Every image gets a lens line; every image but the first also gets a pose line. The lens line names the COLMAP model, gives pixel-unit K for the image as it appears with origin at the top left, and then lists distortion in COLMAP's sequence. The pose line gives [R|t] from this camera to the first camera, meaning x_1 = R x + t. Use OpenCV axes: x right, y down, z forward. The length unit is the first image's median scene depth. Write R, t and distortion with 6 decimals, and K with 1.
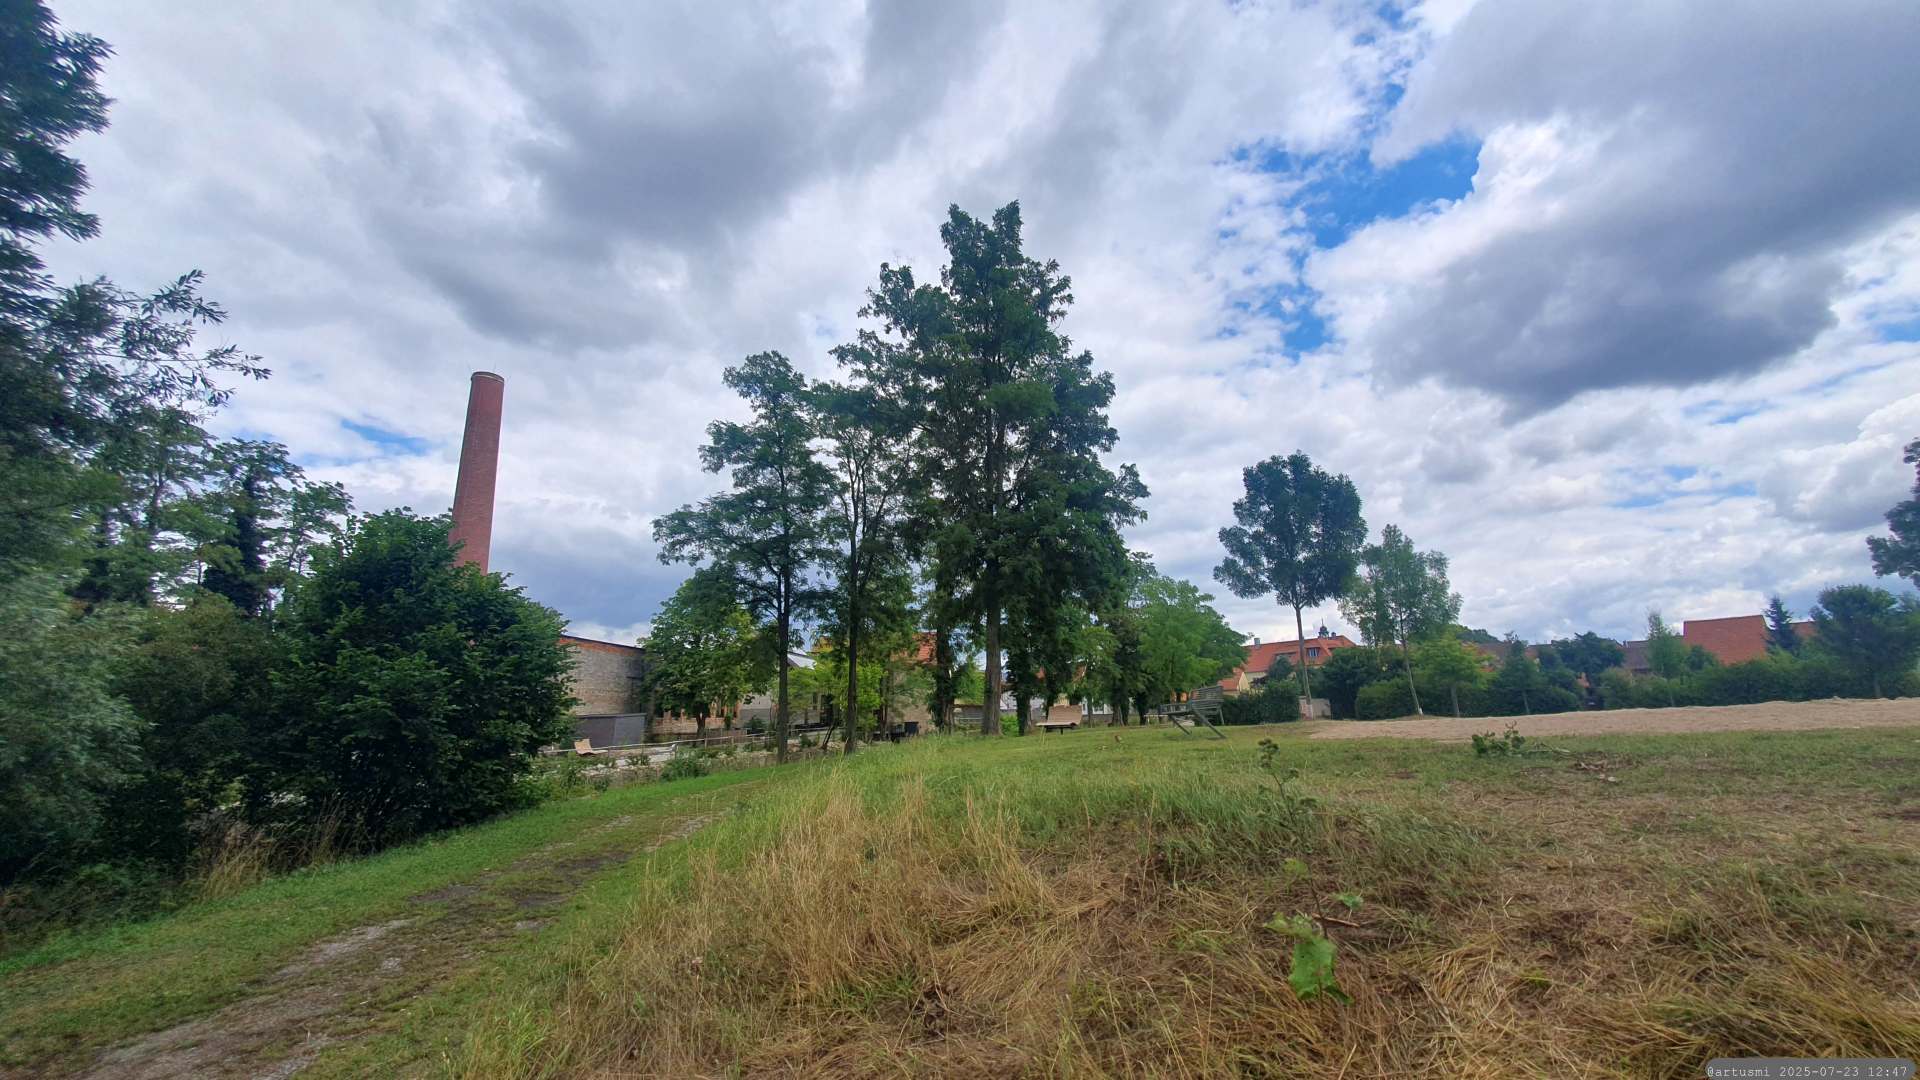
lens RADIAL K [[768.0, 0, 983.3], [0, 768.0, 557.9], [0, 0, 1]] dist [0.007053, 0.000153]
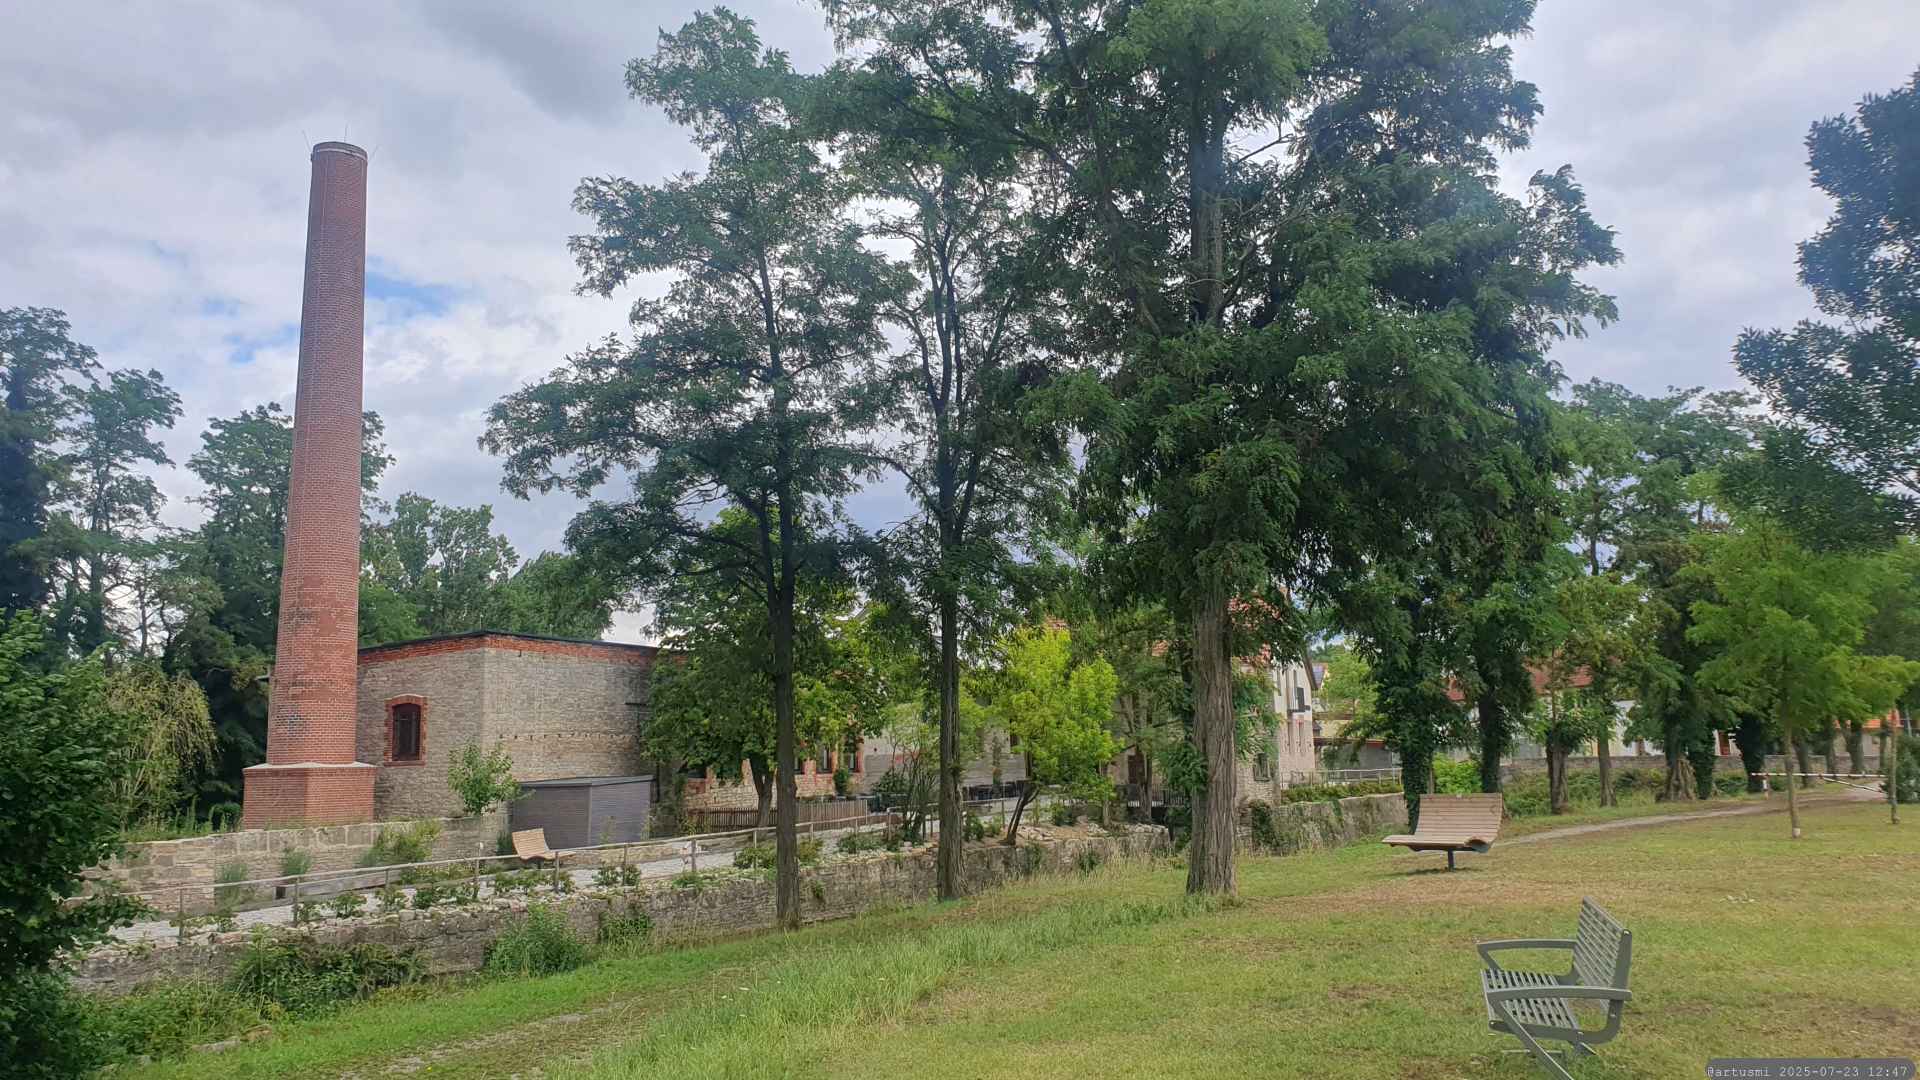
lens RADIAL K [[1503.1, 0, 960.0], [0, 1503.1, 540.0], [0, 0, 1]] dist [0.025764, -0.008681]
pose [[0.954594, -0.040305, -0.295170, 0.072251], [0.060551, 0.996374, 0.059771, -0.004254], [0.291690, -0.074930, 0.953573, 0.126669]]
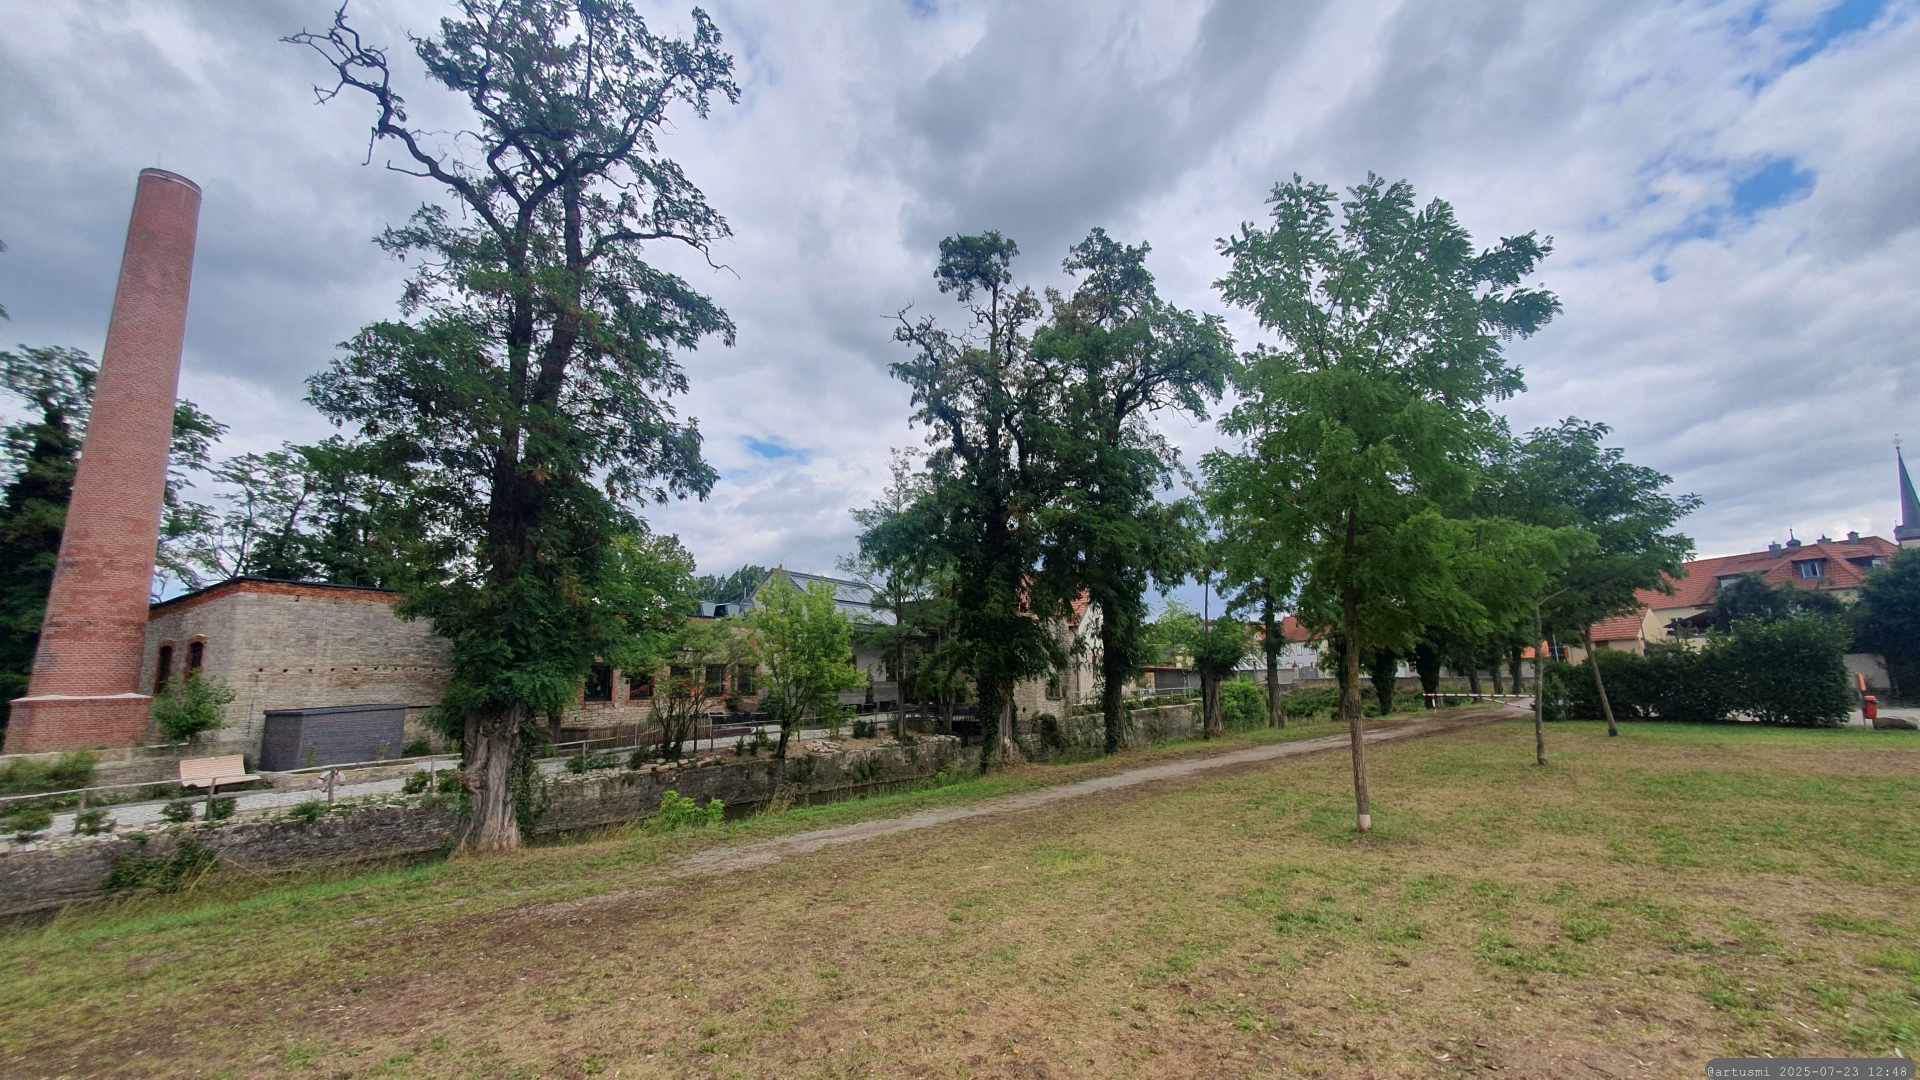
lens RADIAL K [[768.0, 0, 983.3], [0, 768.0, 557.9], [0, 0, 1]] dist [0.007053, 0.000153]
pose [[0.928426, -0.059340, -0.366748, 0.226316], [0.080398, 0.995861, 0.042396, 0.116407], [0.362714, -0.068848, 0.929354, 0.715668]]
